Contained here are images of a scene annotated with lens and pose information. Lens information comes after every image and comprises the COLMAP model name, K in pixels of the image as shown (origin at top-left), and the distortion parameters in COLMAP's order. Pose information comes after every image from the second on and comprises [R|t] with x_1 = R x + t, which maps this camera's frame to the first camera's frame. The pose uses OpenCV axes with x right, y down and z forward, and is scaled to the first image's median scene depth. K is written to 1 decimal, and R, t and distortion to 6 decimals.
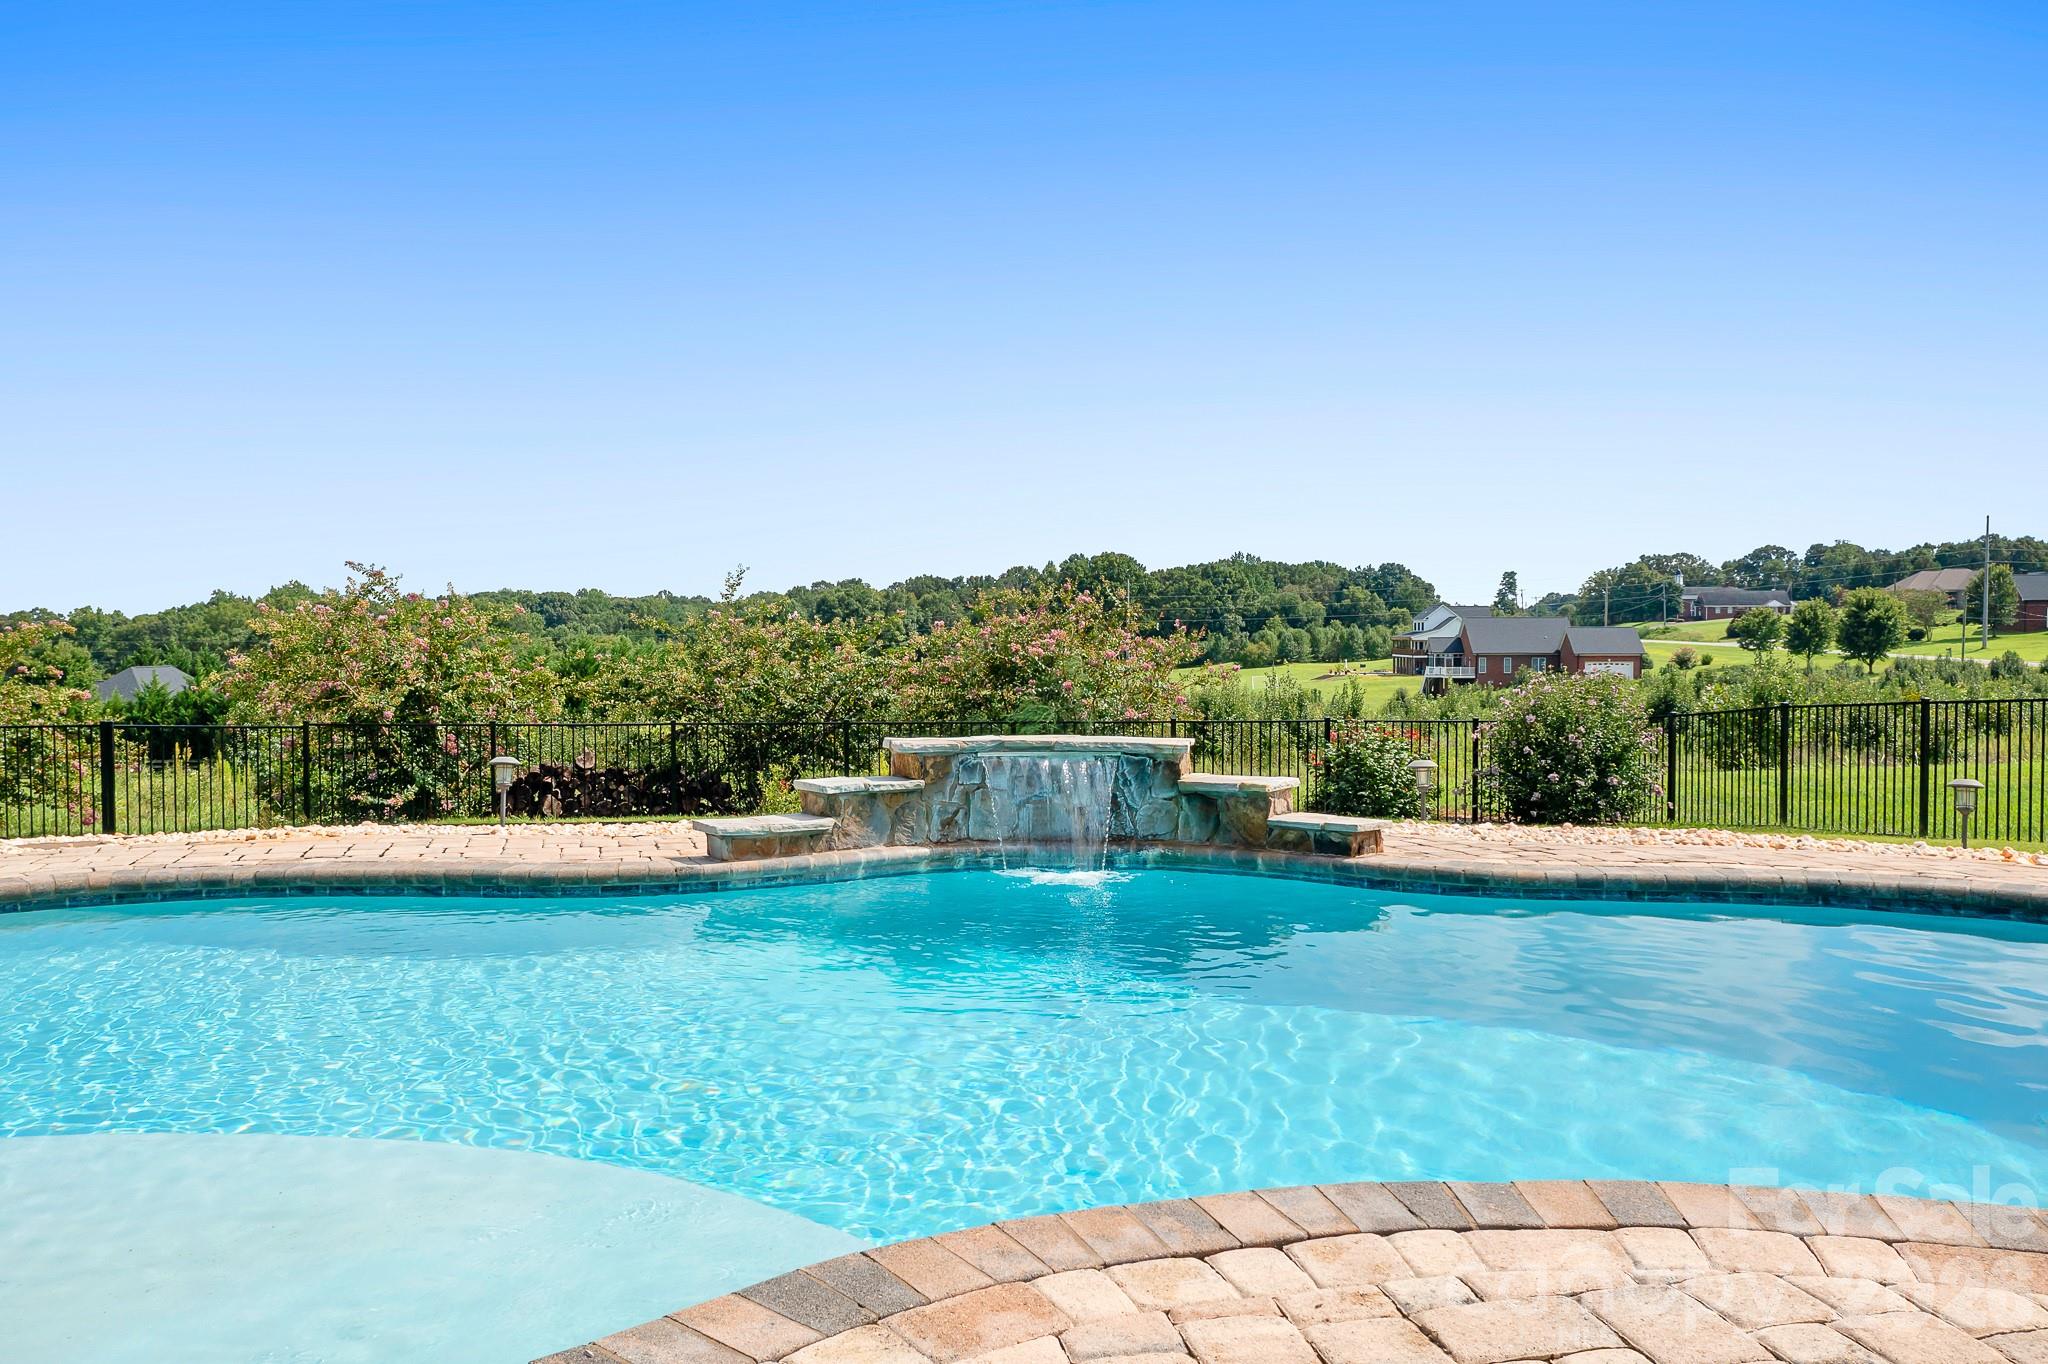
lens RADIAL K [[1641.0, 0, 1024.0], [0, 1641.0, 682.0], [0, 0, 1]] dist [-0.003004, 0.003300]
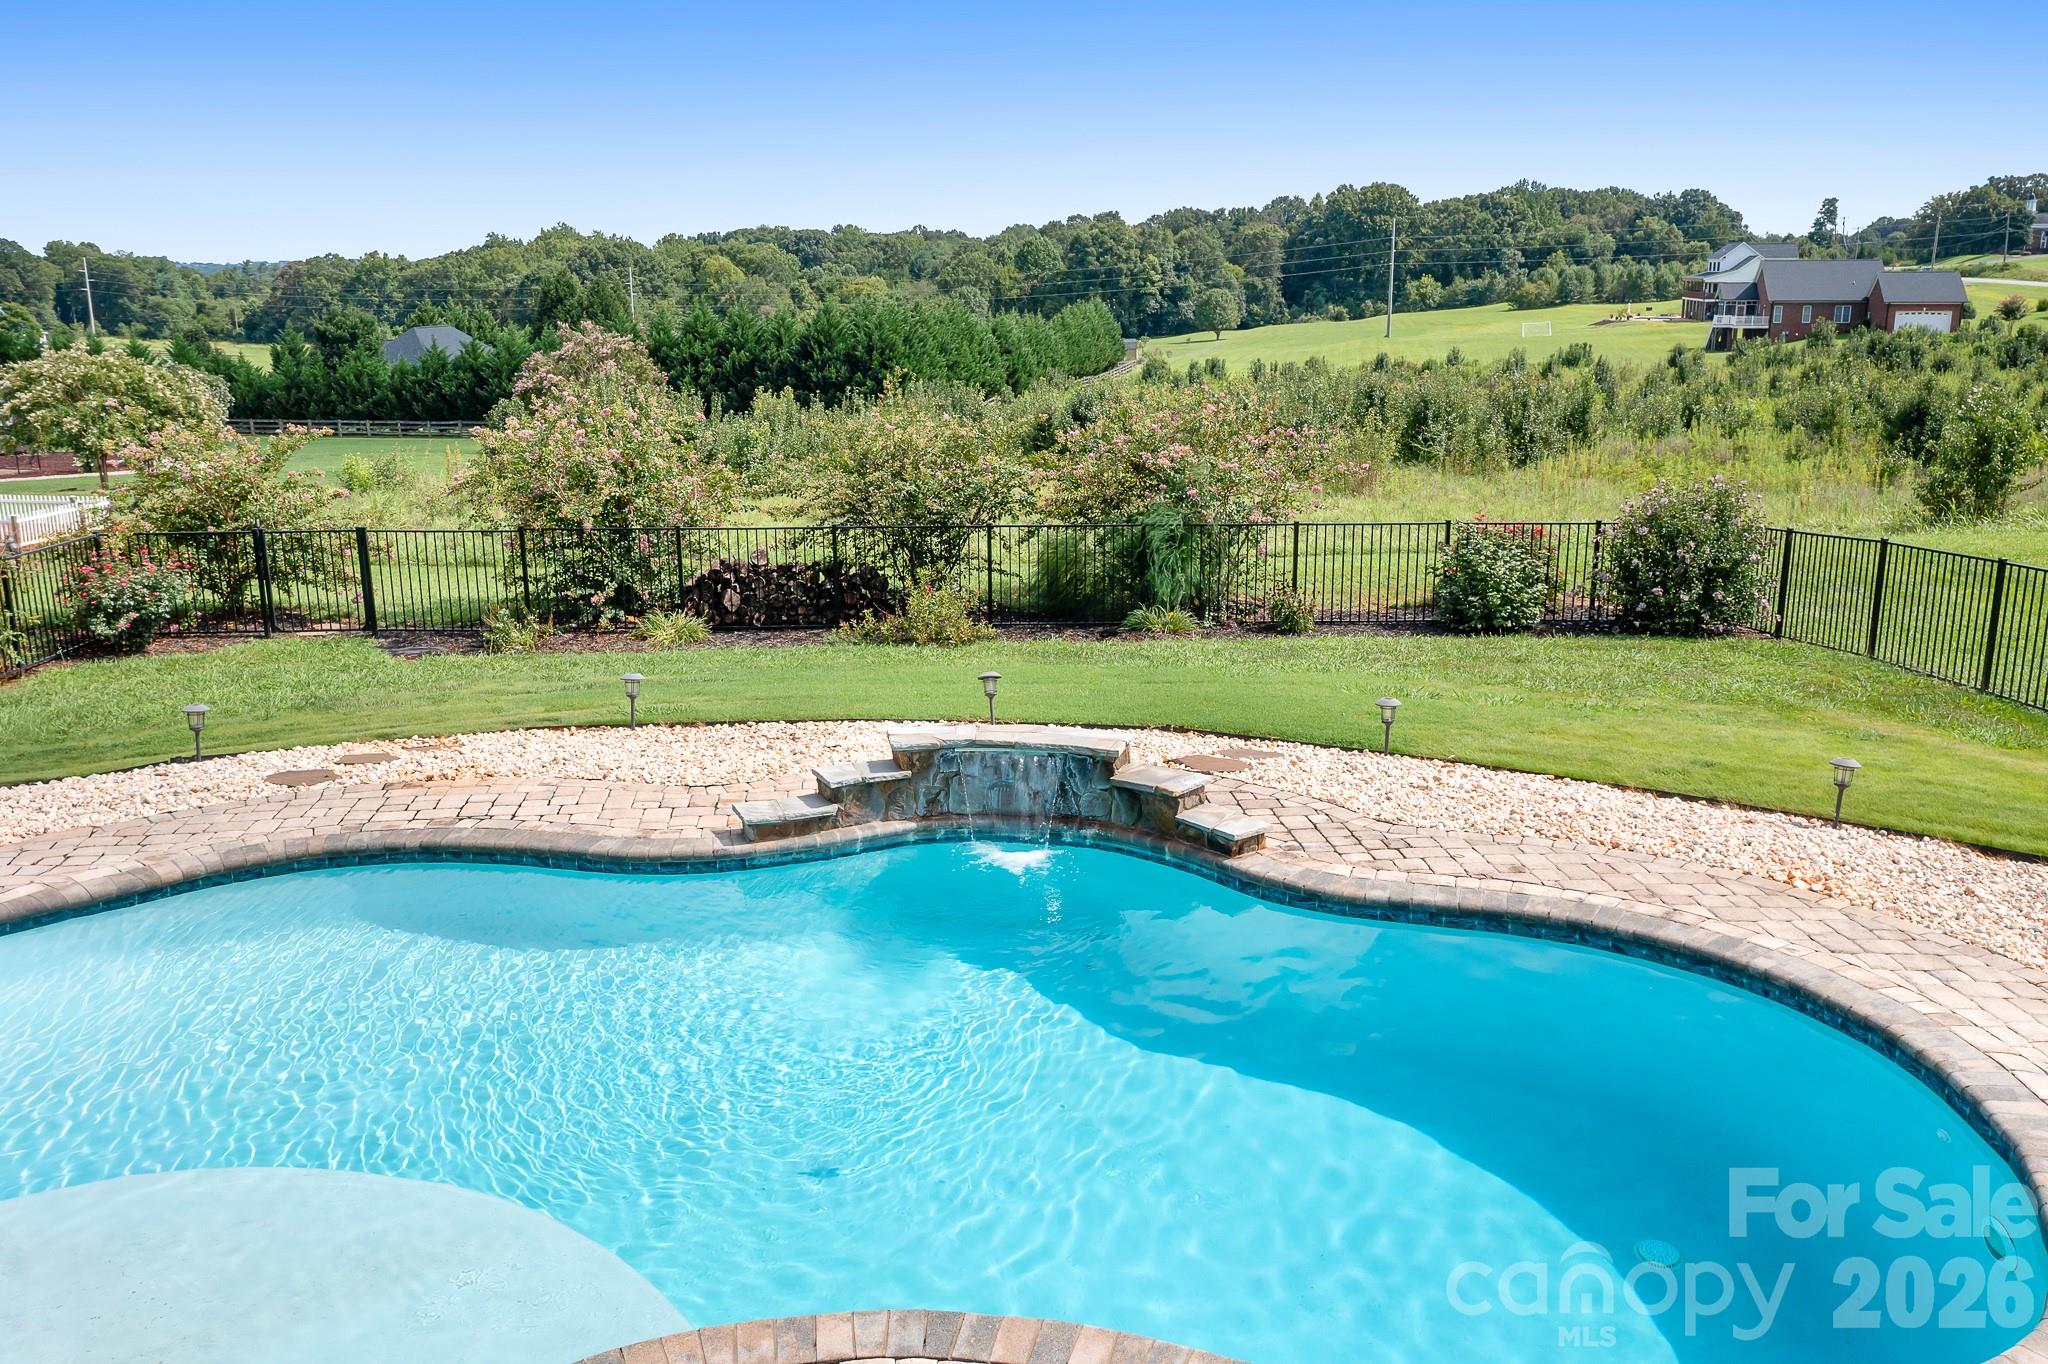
lens RADIAL K [[1641.0, 0, 1024.0], [0, 1641.0, 682.0], [0, 0, 1]] dist [-0.003004, 0.003300]
pose [[0.988296, 0.033740, -0.148773, 0.081009], [-0.001211, 0.976939, 0.213516, -0.106558], [0.152546, -0.210837, 0.965545, -0.079190]]
